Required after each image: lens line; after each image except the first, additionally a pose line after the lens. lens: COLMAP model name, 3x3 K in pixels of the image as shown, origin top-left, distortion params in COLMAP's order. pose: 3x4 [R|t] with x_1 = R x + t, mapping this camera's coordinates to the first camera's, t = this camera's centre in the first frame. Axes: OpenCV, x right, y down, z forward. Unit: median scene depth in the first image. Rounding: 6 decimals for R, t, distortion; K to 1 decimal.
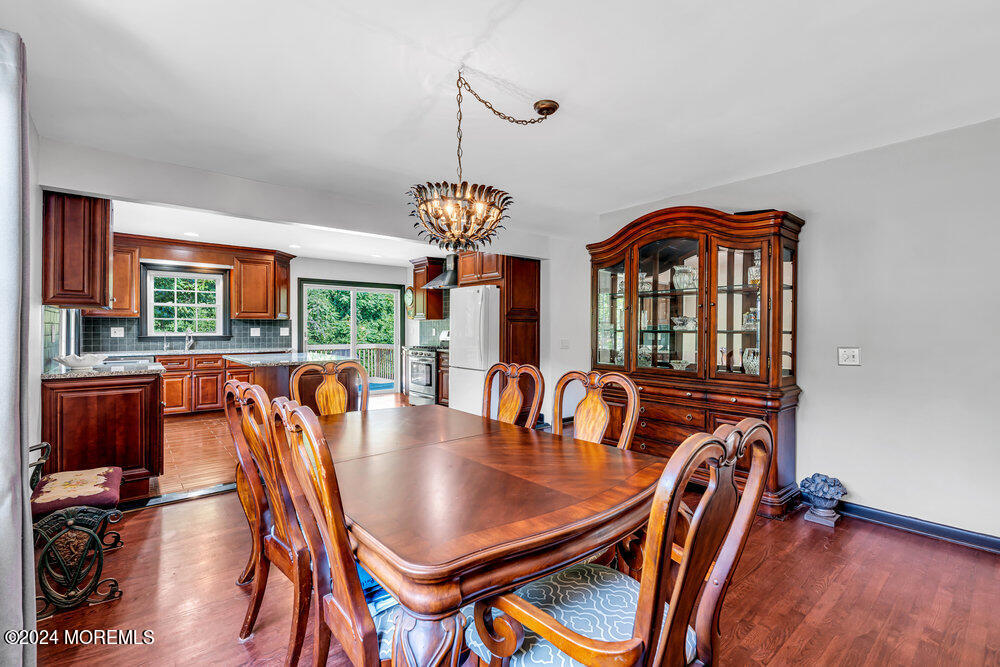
lens RADIAL K [[446.8, 0, 501.6], [0, 446.8, 331.6], [0, 0, 1]] dist [-0.006330, 0.001792]
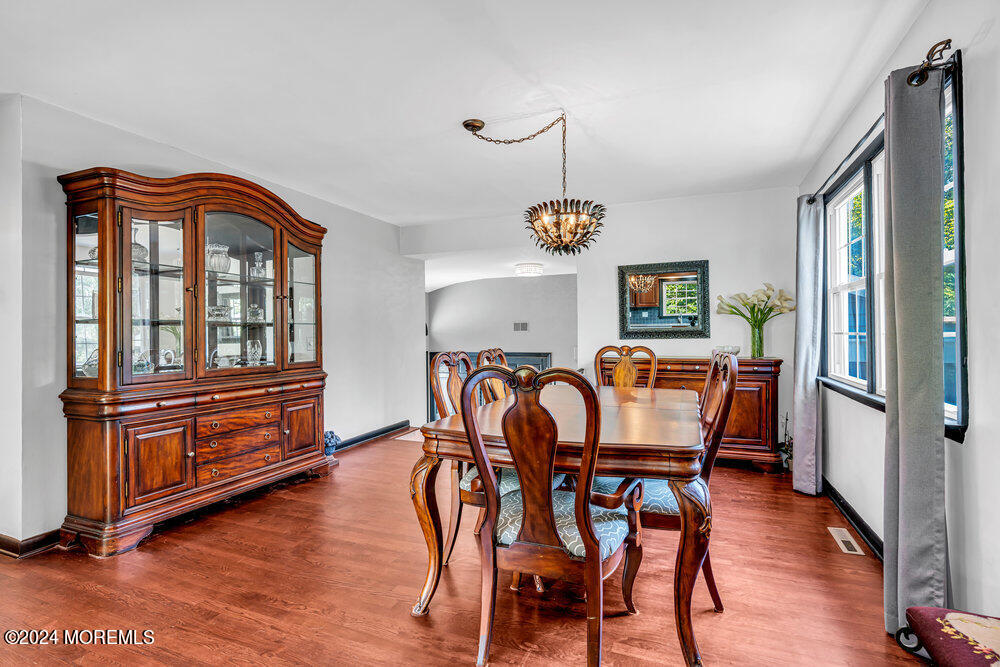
lens RADIAL K [[479.5, 0, 502.2], [0, 479.5, 331.4], [0, 0, 1]] dist [-0.004268, 0.000719]
pose [[-0.468310, 0.003630, 0.883557, -0.372013], [0.008981, 0.999959, 0.000652, 0.010729], [-0.883519, 0.008240, -0.468324, 0.550535]]
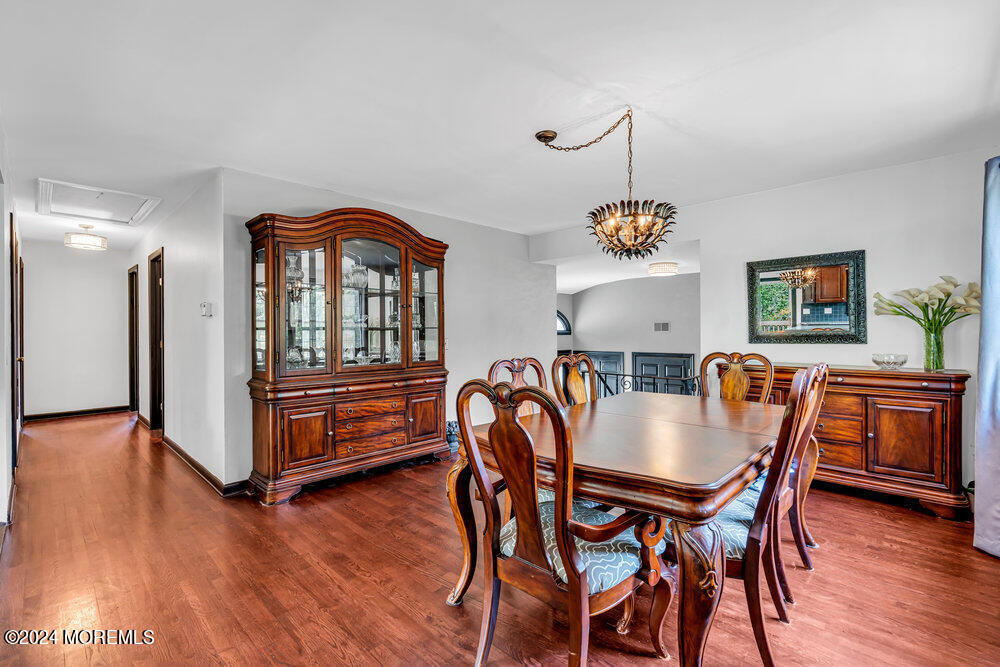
lens RADIAL K [[446.8, 0, 501.6], [0, 446.8, 331.6], [0, 0, 1]] dist [-0.006330, 0.001792]
pose [[-0.105355, -0.005171, 0.994421, -0.385003], [0.008498, 0.999945, 0.006100, 0.001716], [-0.994398, 0.009093, -0.105305, 0.451338]]
